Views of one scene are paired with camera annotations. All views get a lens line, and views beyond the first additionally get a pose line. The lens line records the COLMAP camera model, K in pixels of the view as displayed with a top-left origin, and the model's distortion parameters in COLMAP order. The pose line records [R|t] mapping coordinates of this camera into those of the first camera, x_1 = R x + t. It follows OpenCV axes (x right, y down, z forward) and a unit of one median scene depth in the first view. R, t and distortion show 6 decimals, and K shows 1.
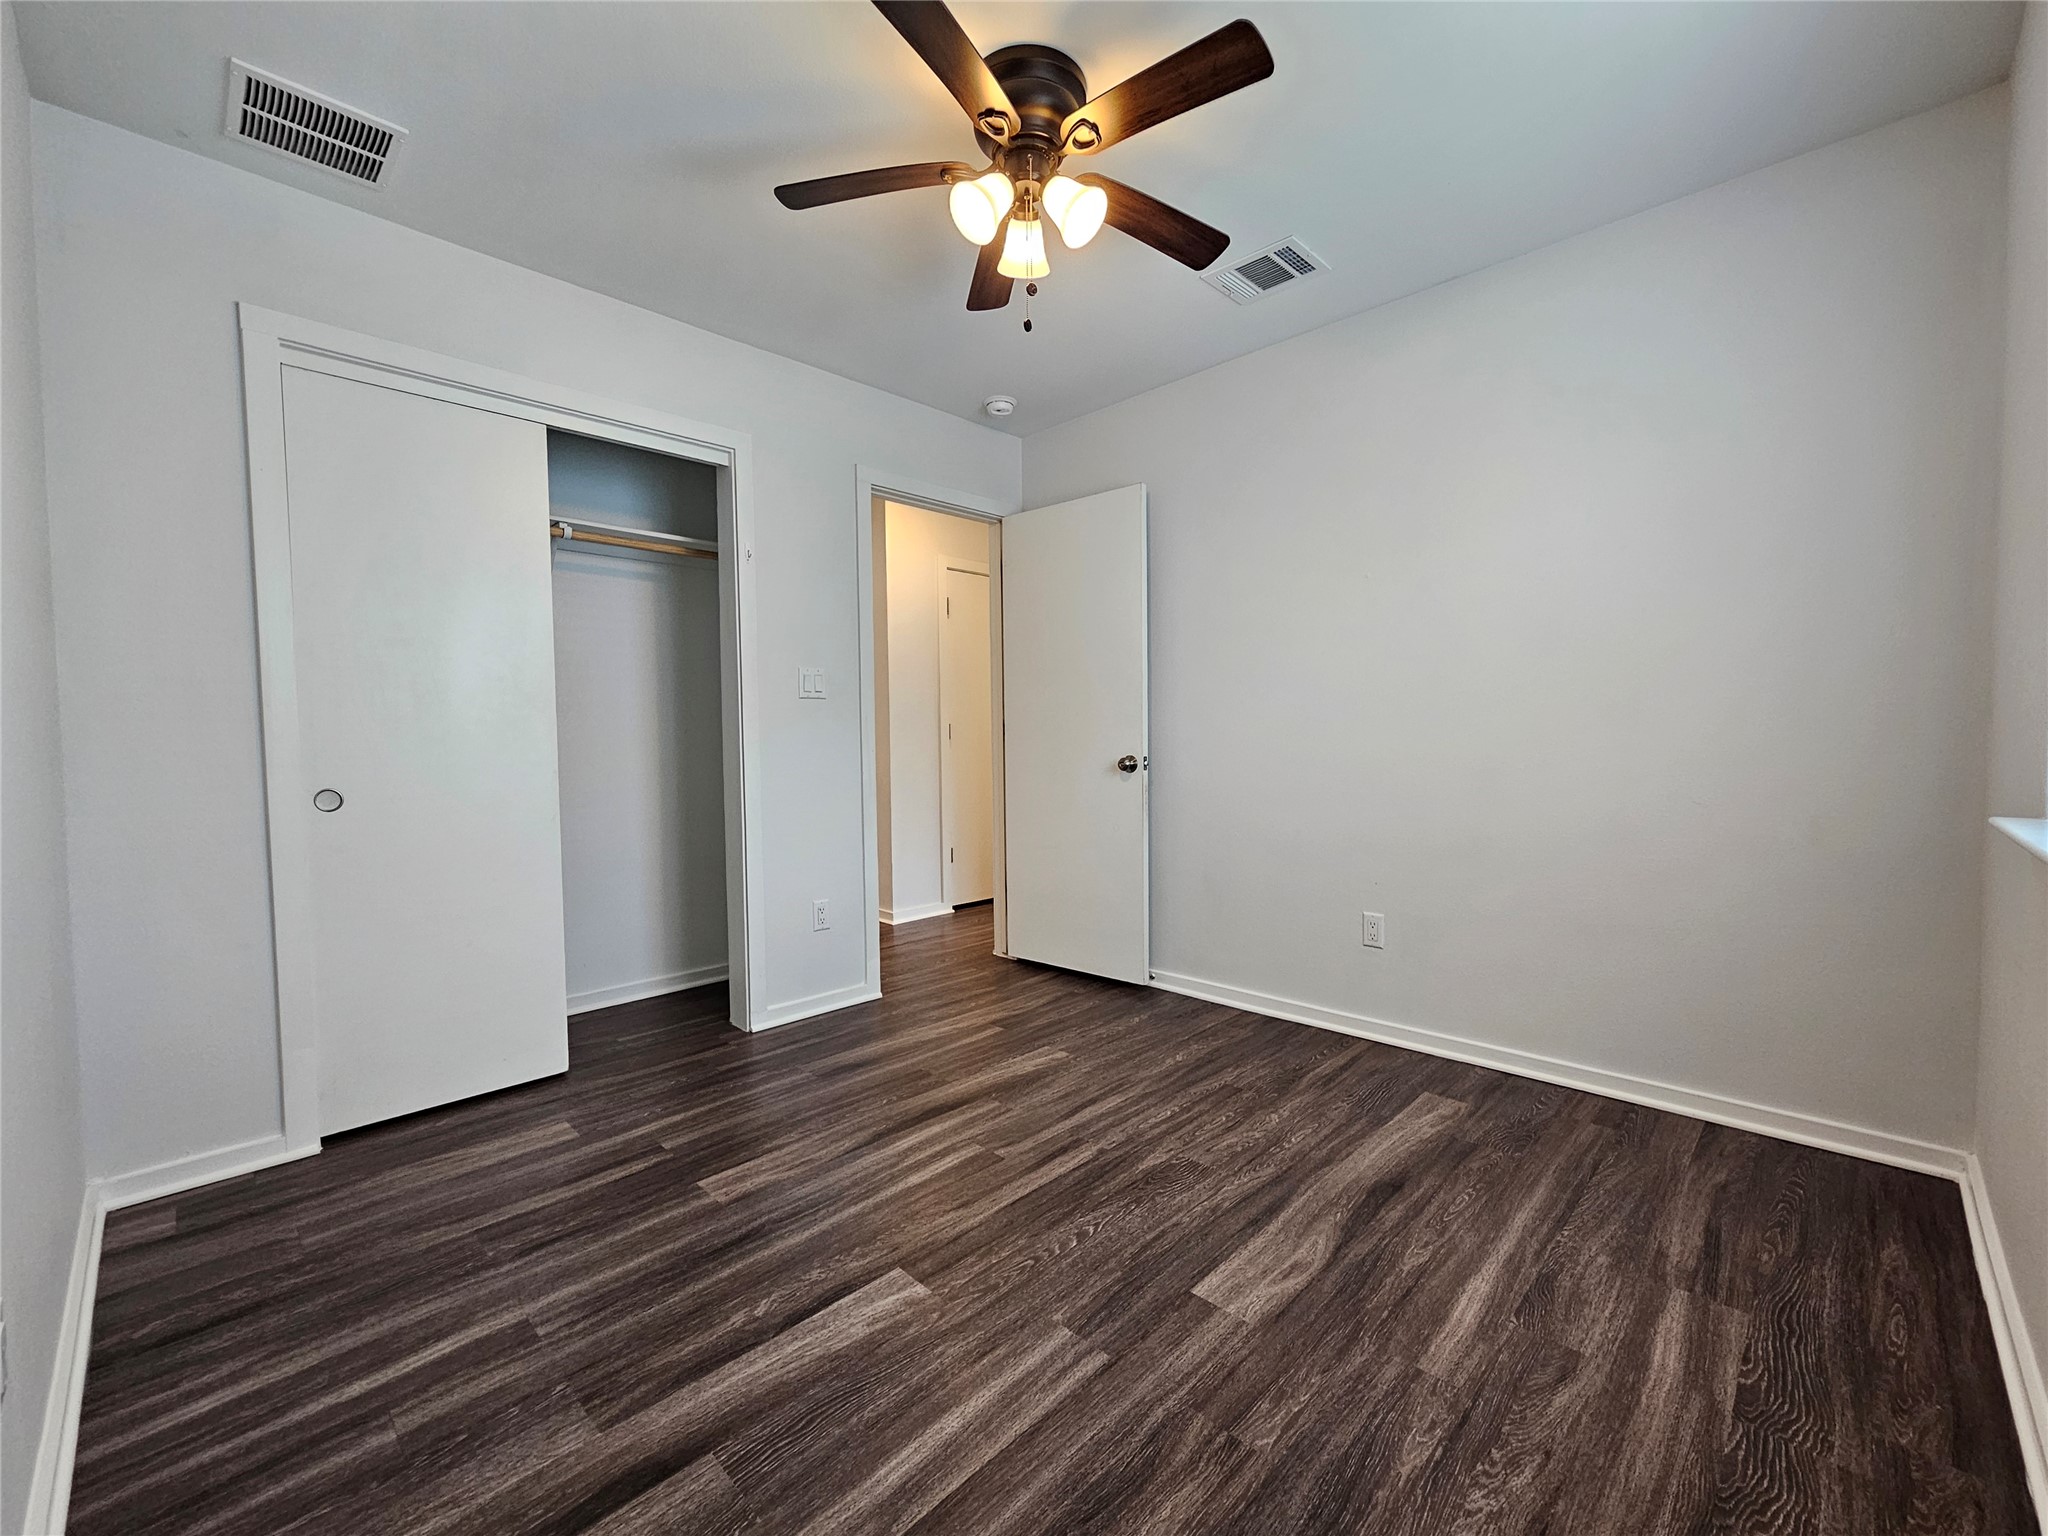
lens RADIAL K [[841.8, 0, 1024.0], [0, 841.8, 765.0], [0, 0, 1]] dist [-0.000957, 0.000997]
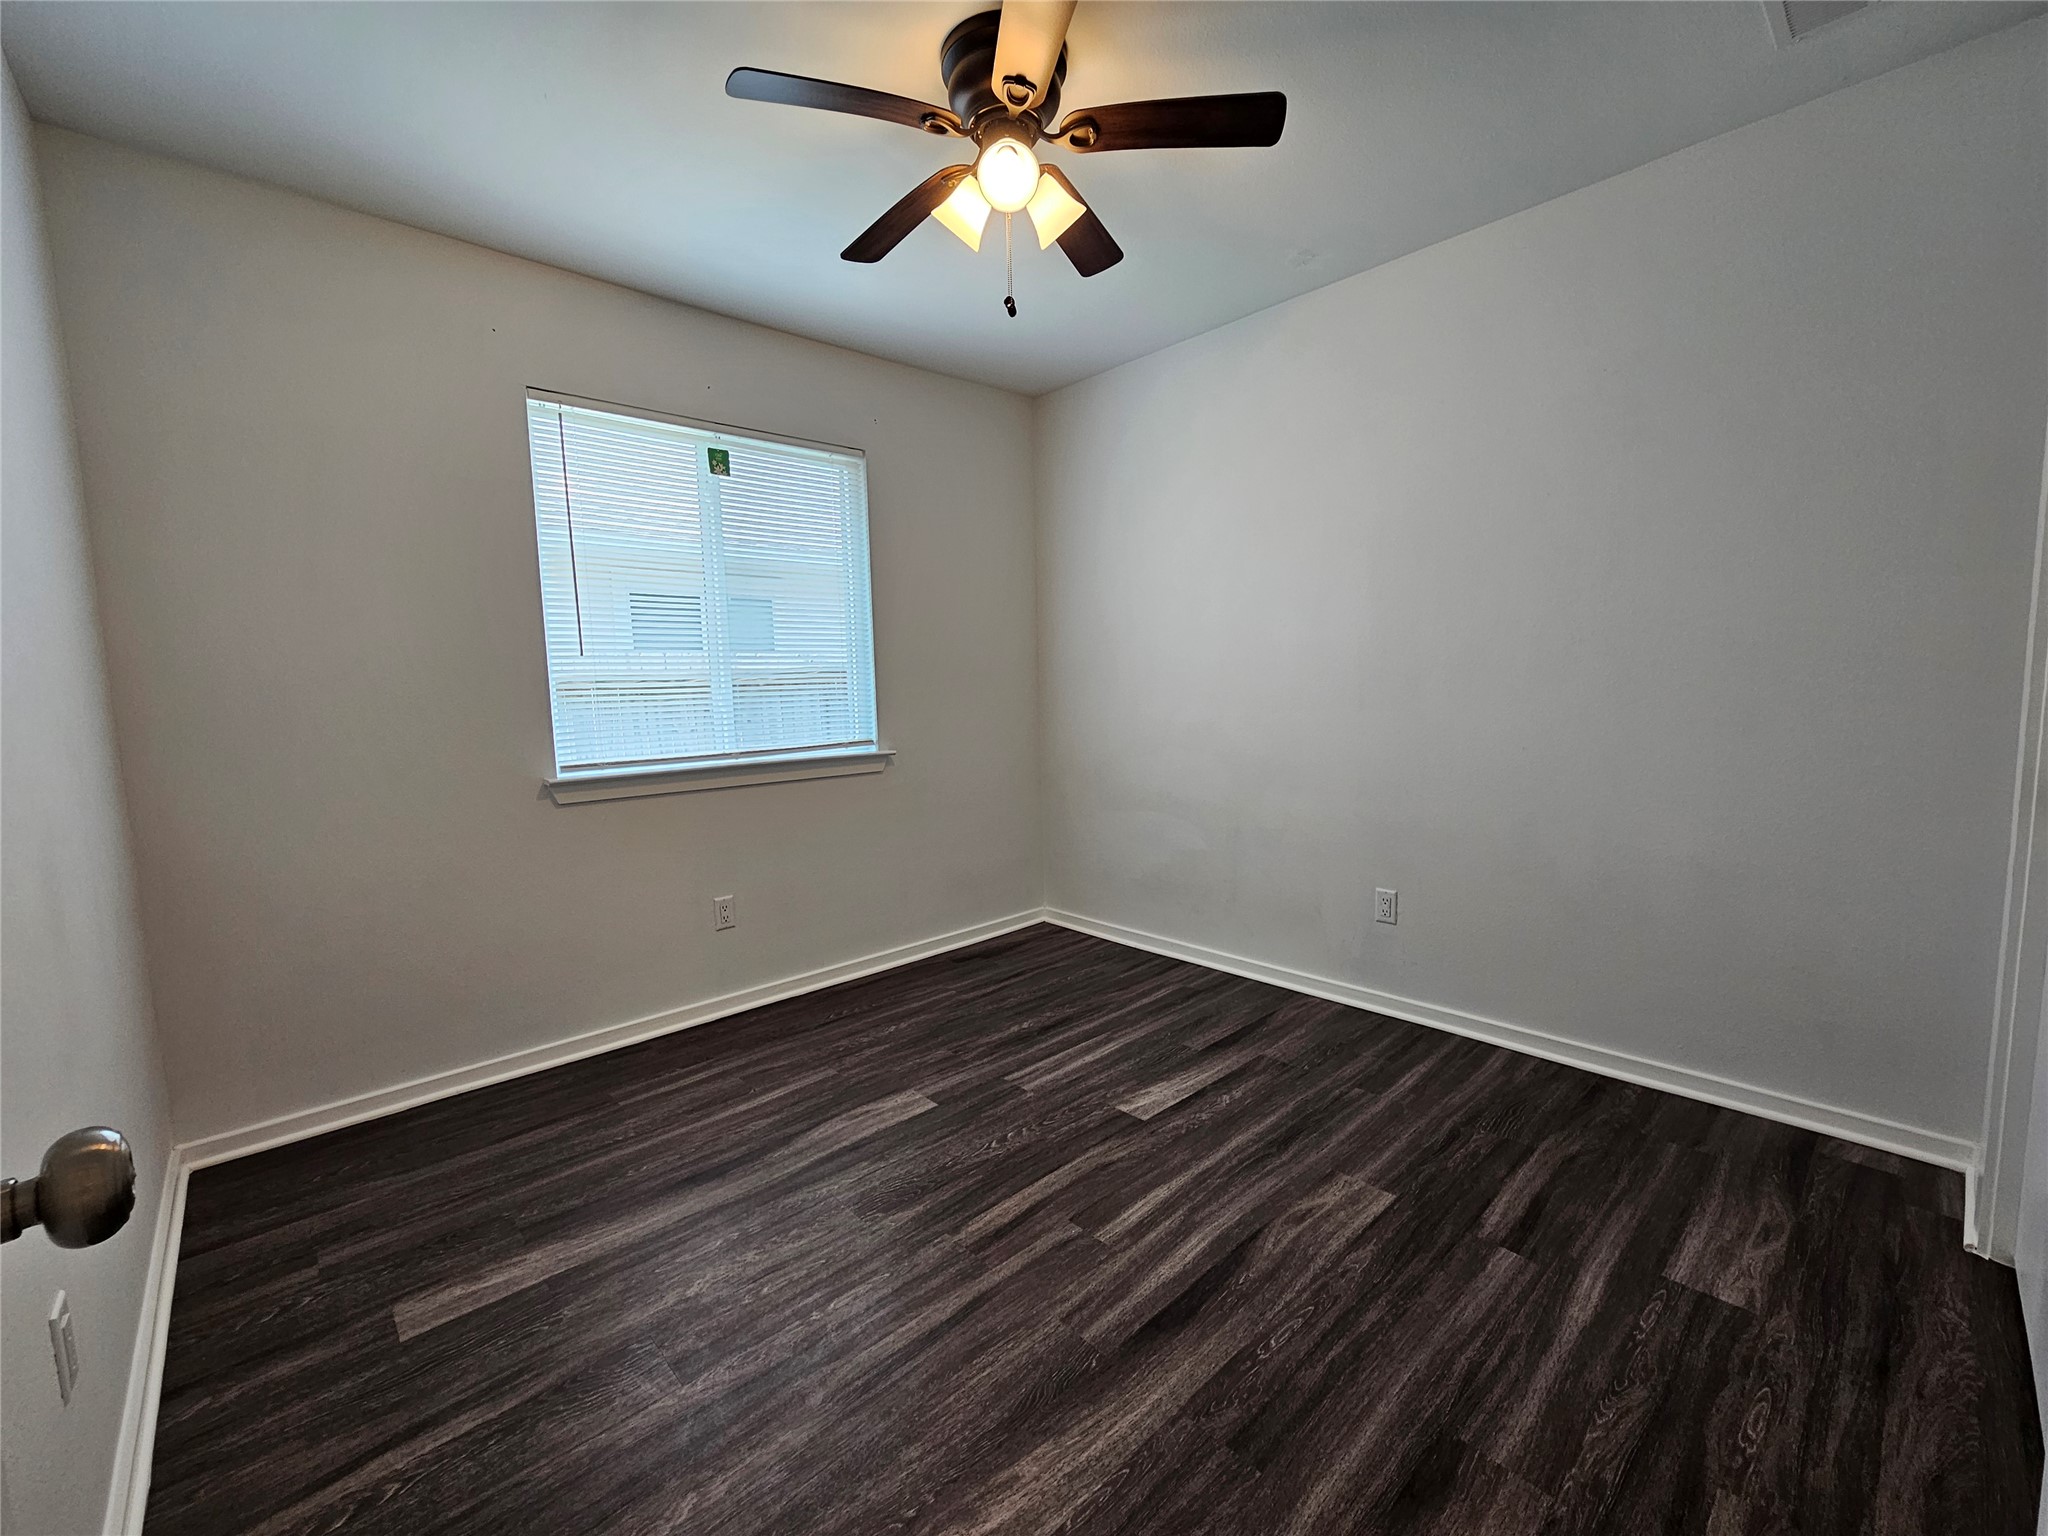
lens RADIAL K [[841.8, 0, 1024.9], [0, 841.8, 786.0], [0, 0, 1]] dist [-0.000957, 0.000997]
pose [[-0.998112, 0.032806, 0.051930, -0.042246], [0.040484, 0.987165, 0.154488, -0.128522], [-0.046195, 0.156298, -0.986629, 2.048691]]
